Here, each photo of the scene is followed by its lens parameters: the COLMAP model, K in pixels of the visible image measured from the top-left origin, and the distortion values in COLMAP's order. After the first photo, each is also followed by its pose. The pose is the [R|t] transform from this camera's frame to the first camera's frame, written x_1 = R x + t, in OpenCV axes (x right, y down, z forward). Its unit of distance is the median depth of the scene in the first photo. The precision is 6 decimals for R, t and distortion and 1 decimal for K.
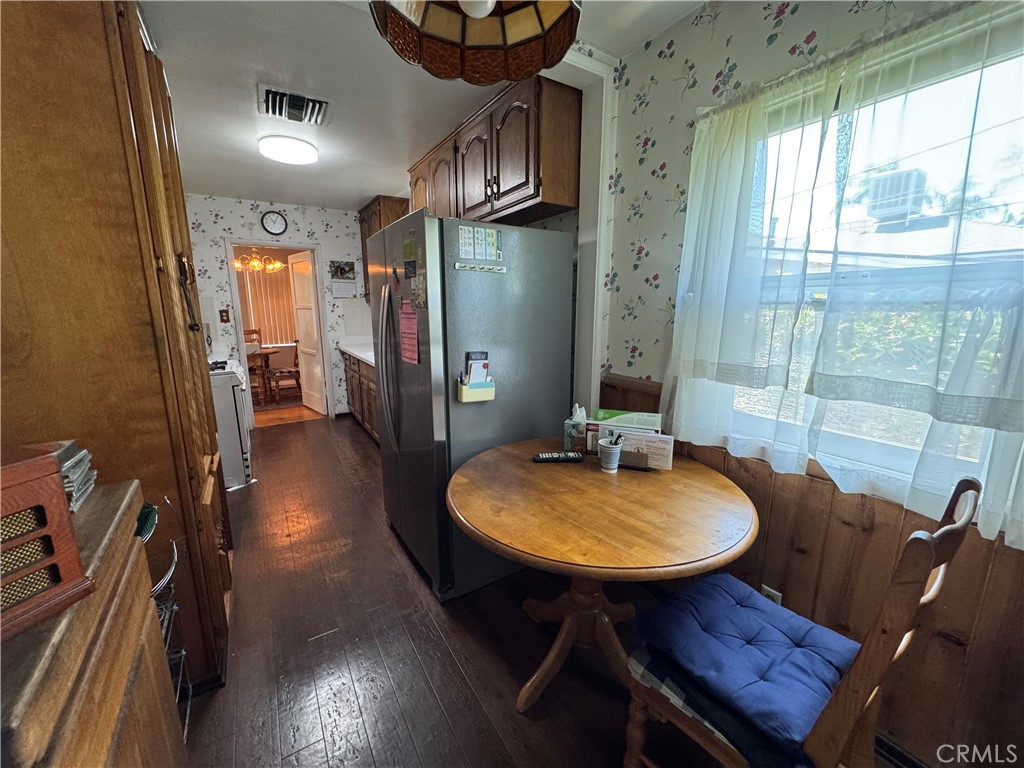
lens RADIAL K [[409.4, 0, 507.4], [0, 409.4, 385.7], [0, 0, 1]] dist [-0.003418, 0.000333]
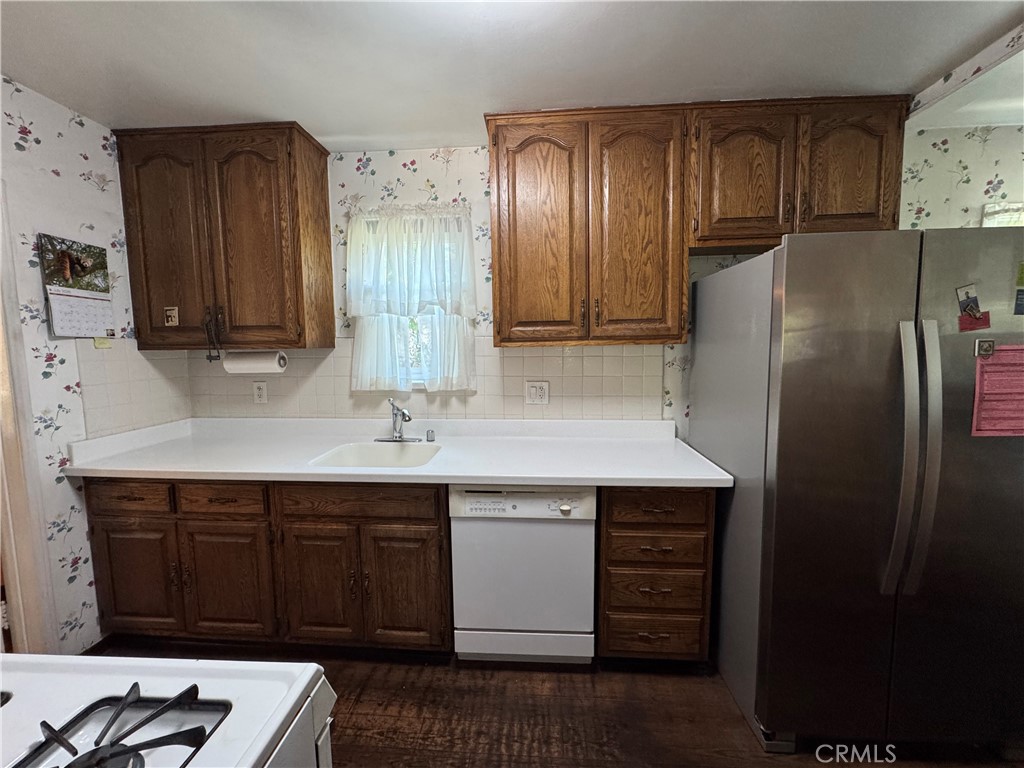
lens RADIAL K [[409.4, 0, 511.5], [0, 409.4, 382.2], [0, 0, 1]] dist [-0.003418, 0.000333]
pose [[0.582637, -0.077691, 0.809011, -0.484976], [0.164730, 0.986048, -0.023944, -0.103470], [-0.795863, 0.147219, 0.587306, 0.485782]]
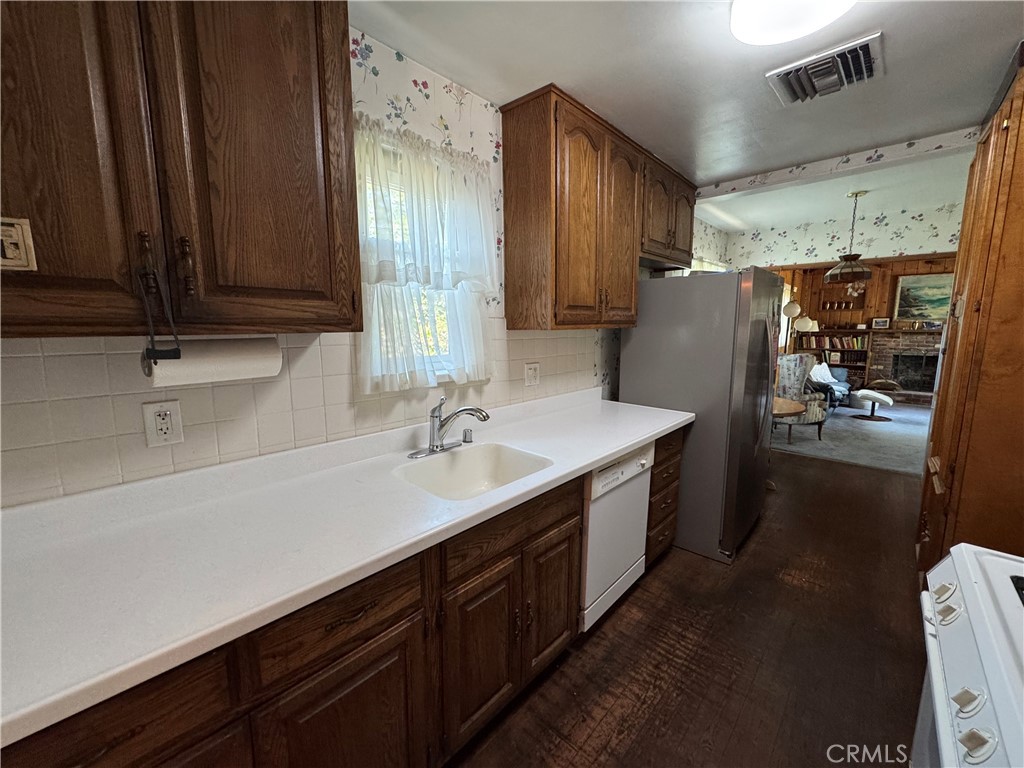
lens RADIAL K [[409.4, 0, 512.8], [0, 409.4, 383.1], [0, 0, 1]] dist [-0.003418, 0.000333]
pose [[-0.269769, -0.132823, 0.953721, -0.542987], [0.186879, 0.964388, 0.187169, -0.181710], [-0.944617, 0.228723, -0.235340, 0.872756]]
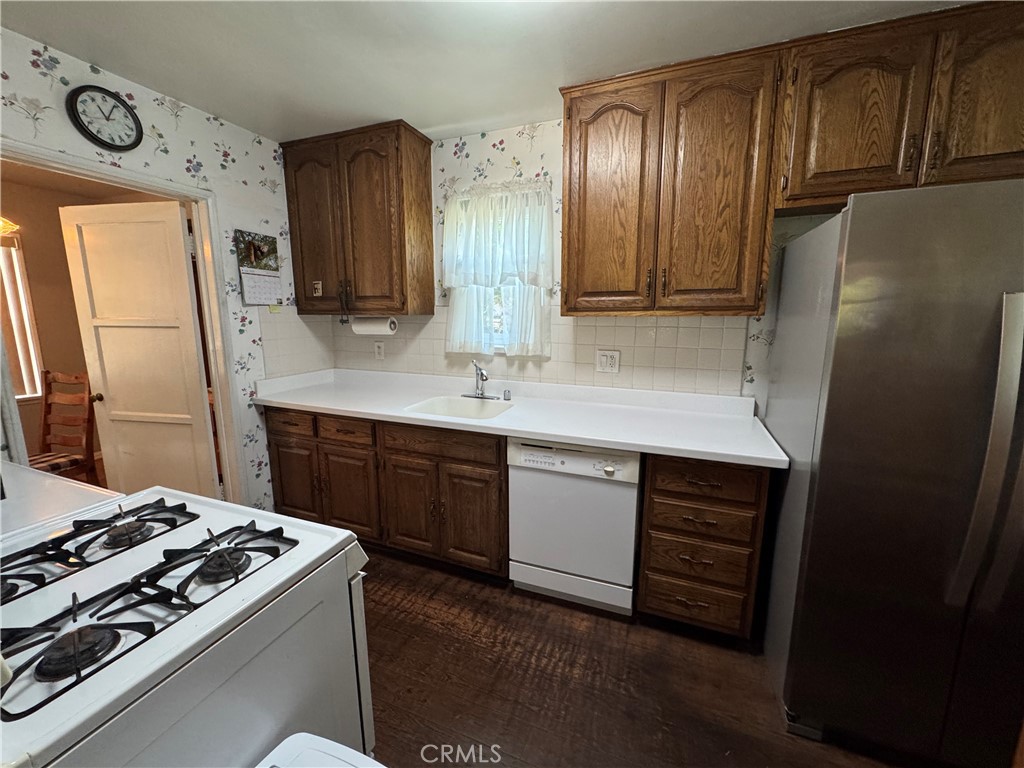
lens RADIAL K [[409.4, 0, 511.1], [0, 409.4, 382.2], [0, 0, 1]] dist [-0.003418, 0.000333]
pose [[0.803678, -0.095397, 0.587368, -0.467870], [0.110724, 0.993802, 0.009907, -0.091057], [-0.584673, 0.057073, 0.809259, 0.417288]]
